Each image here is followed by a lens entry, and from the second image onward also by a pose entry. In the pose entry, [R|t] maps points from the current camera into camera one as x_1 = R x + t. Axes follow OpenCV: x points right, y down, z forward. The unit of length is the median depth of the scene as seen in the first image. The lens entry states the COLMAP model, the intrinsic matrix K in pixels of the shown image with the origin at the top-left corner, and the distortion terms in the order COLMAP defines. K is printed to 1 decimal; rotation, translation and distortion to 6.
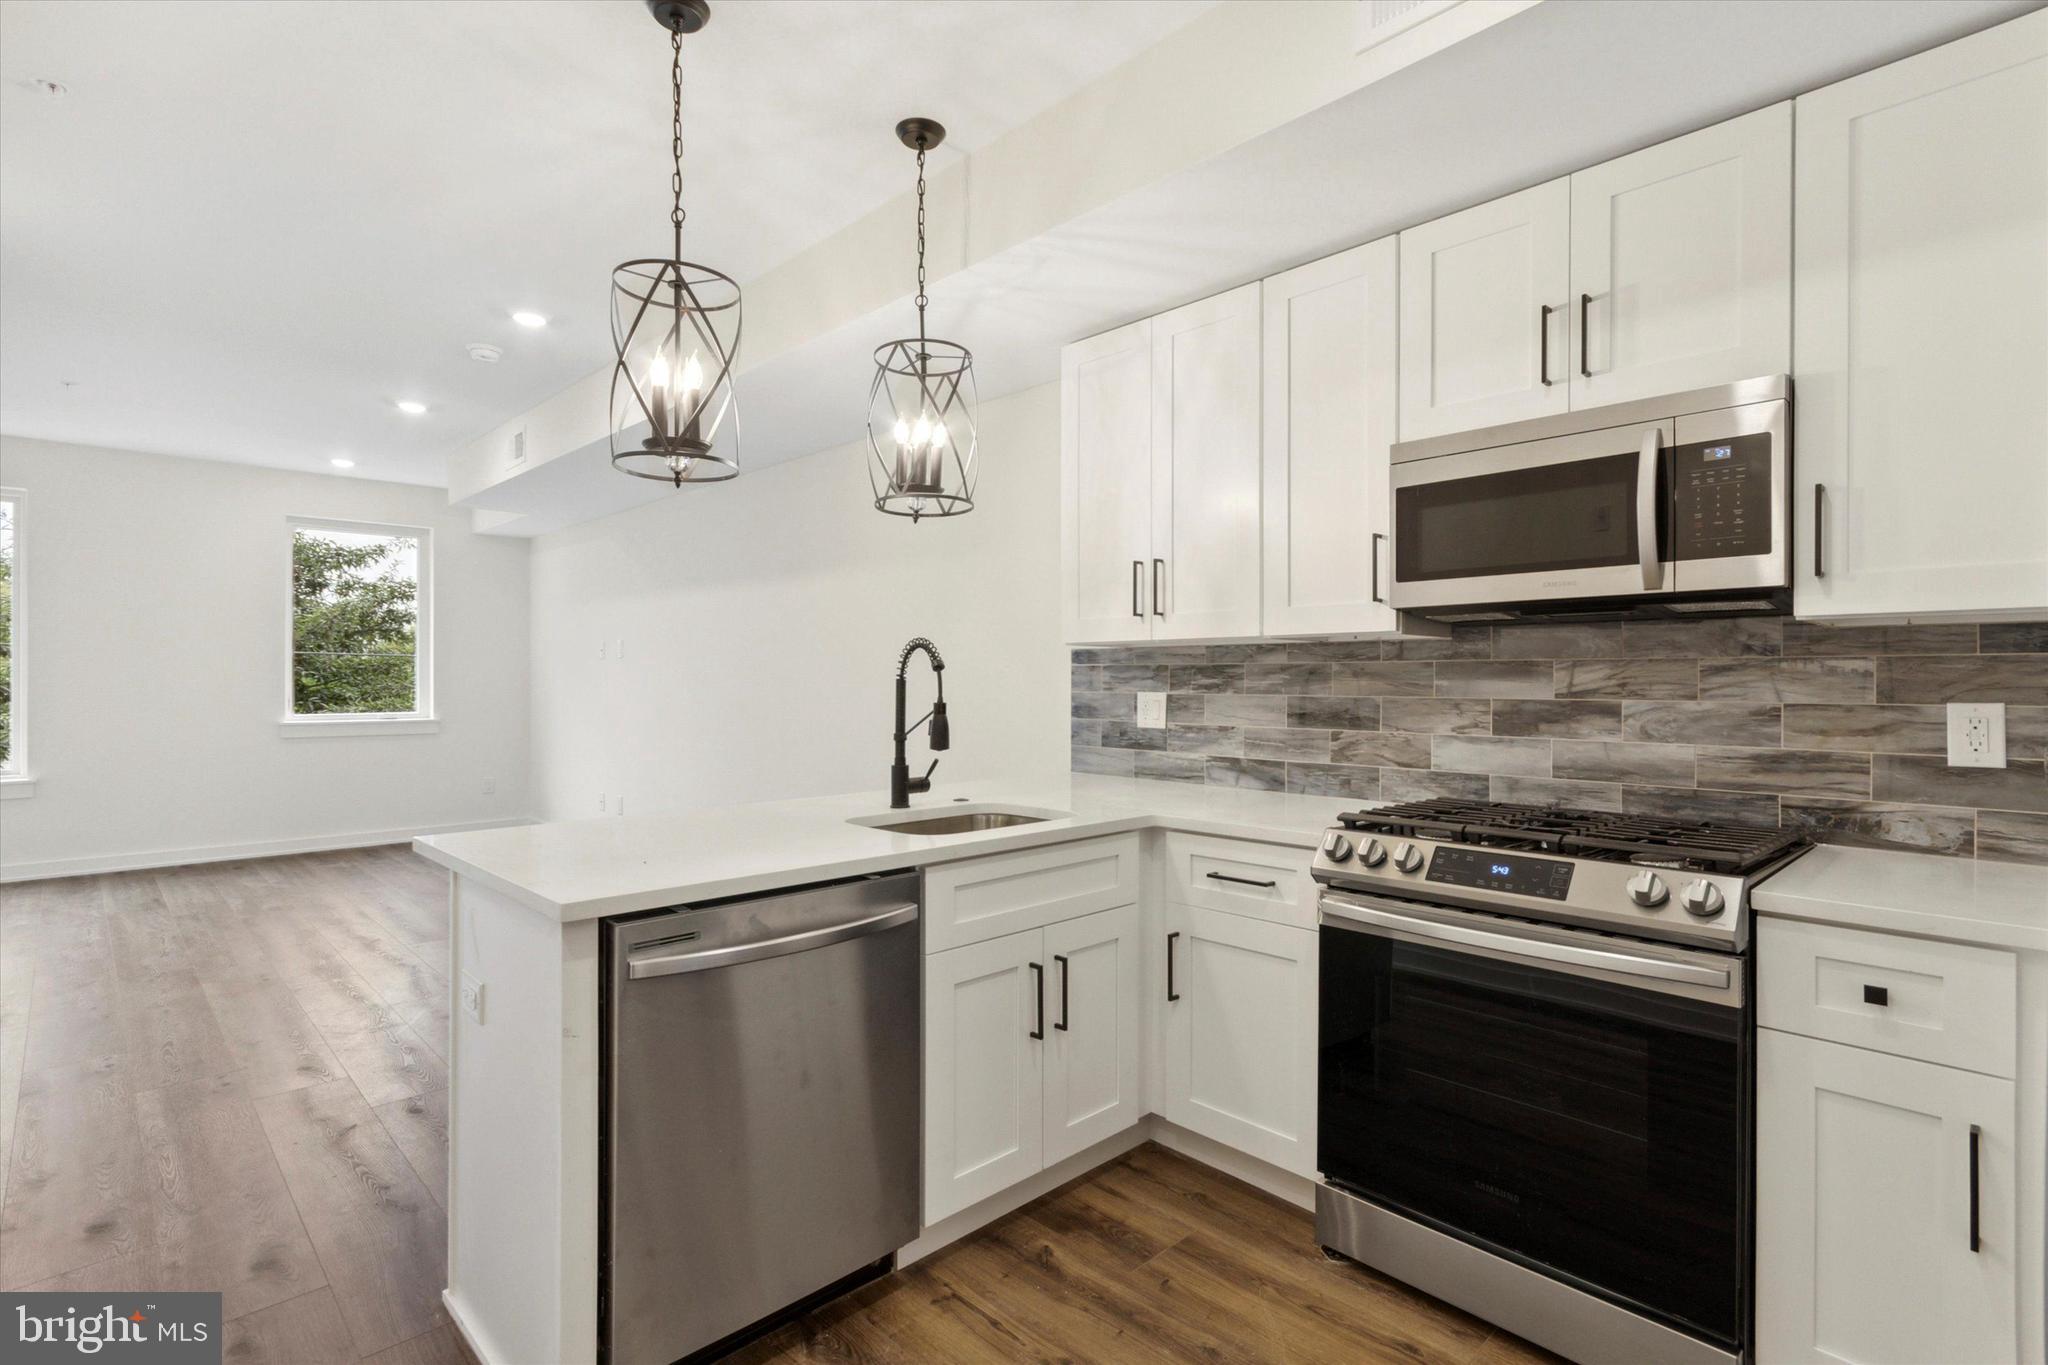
lens RADIAL K [[992.6, 0, 1025.6], [0, 992.6, 703.4], [0, 0, 1]] dist [0.000142, 0.001038]
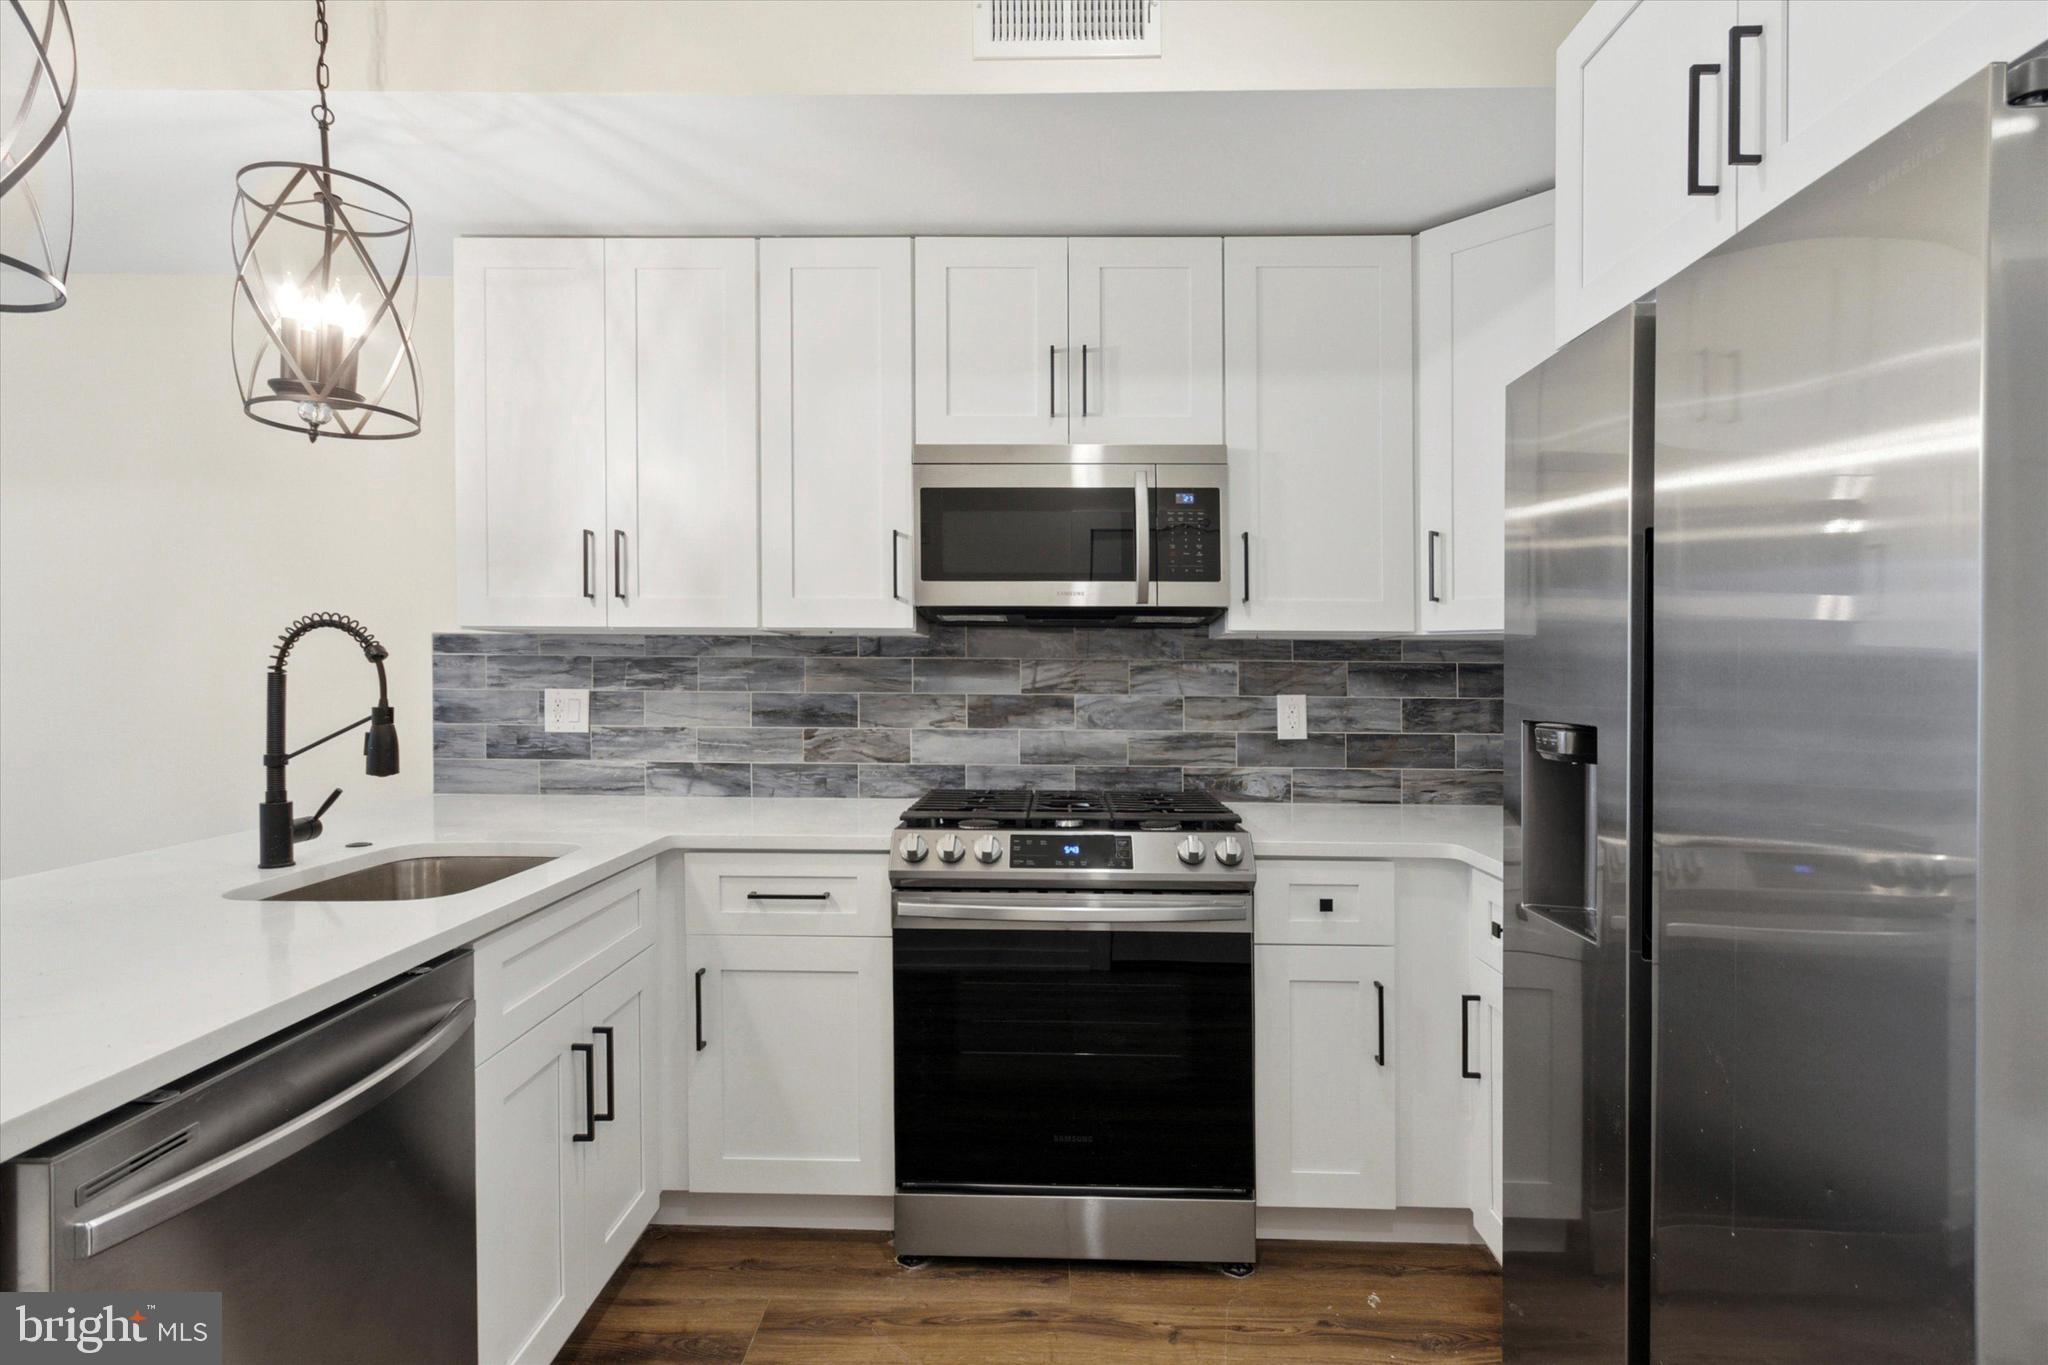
lens RADIAL K [[1018.6, 0, 1041.4], [0, 1018.6, 692.3], [0, 0, 1]] dist [0.001997, 0.000940]
pose [[0.702853, -0.008082, 0.711289, -0.267993], [0.010500, 0.999944, 0.000986, -0.006970], [-0.711258, 0.006776, 0.702899, 0.169372]]
